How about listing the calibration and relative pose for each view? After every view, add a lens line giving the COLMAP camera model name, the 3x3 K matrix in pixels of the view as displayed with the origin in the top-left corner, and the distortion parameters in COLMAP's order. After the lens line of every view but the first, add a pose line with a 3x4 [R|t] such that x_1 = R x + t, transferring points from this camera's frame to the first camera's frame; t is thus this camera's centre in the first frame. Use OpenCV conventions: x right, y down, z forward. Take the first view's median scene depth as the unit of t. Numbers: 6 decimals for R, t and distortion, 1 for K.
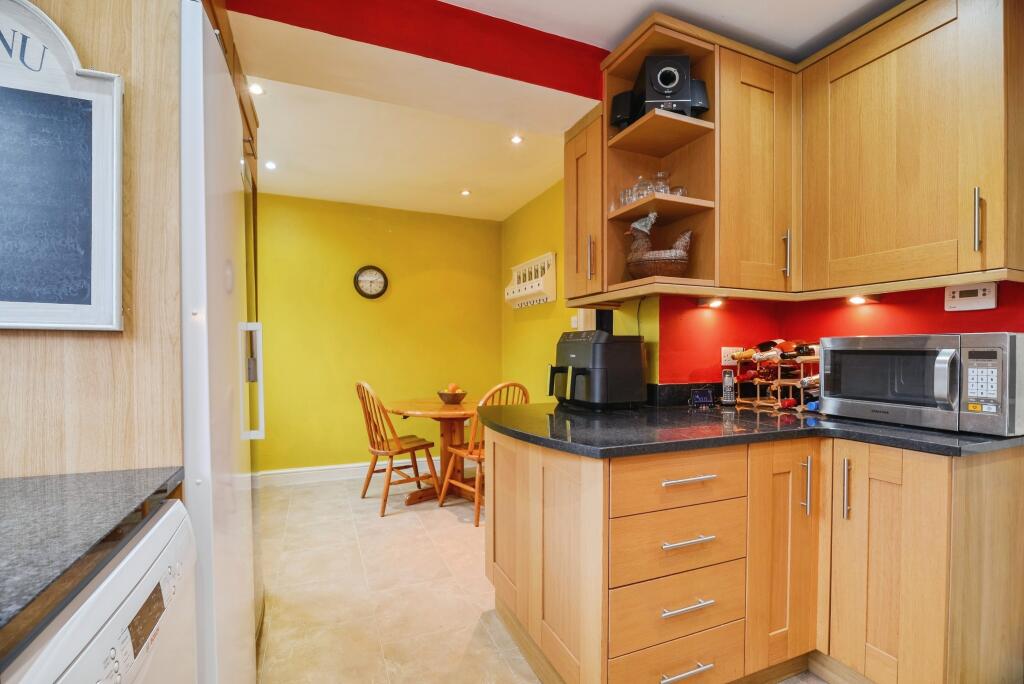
lens RADIAL K [[461.8, 0, 508.6], [0, 461.8, 355.4], [0, 0, 1]] dist [-0.001324, -0.000219]
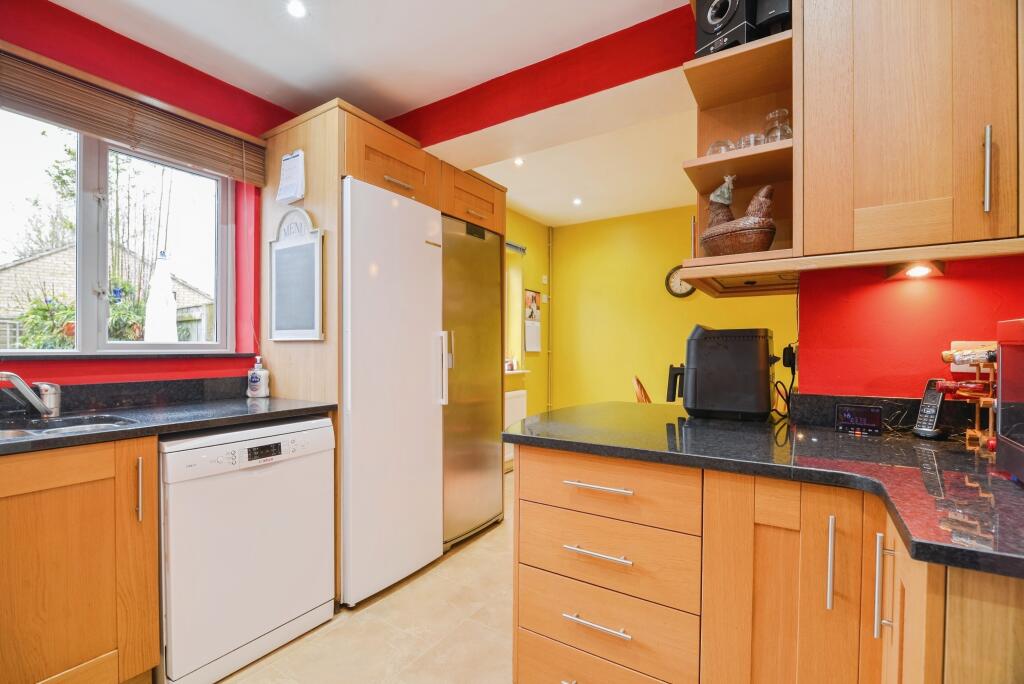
lens RADIAL K [[454.0, 0, 507.9], [0, 454.0, 349.0], [0, 0, 1]] dist [-0.000010, -0.008131]
pose [[0.570182, 0.000472, -0.821518, 0.753946], [-0.005695, 0.999978, -0.003378, -0.003287], [0.821499, 0.006604, 0.570172, 0.239487]]
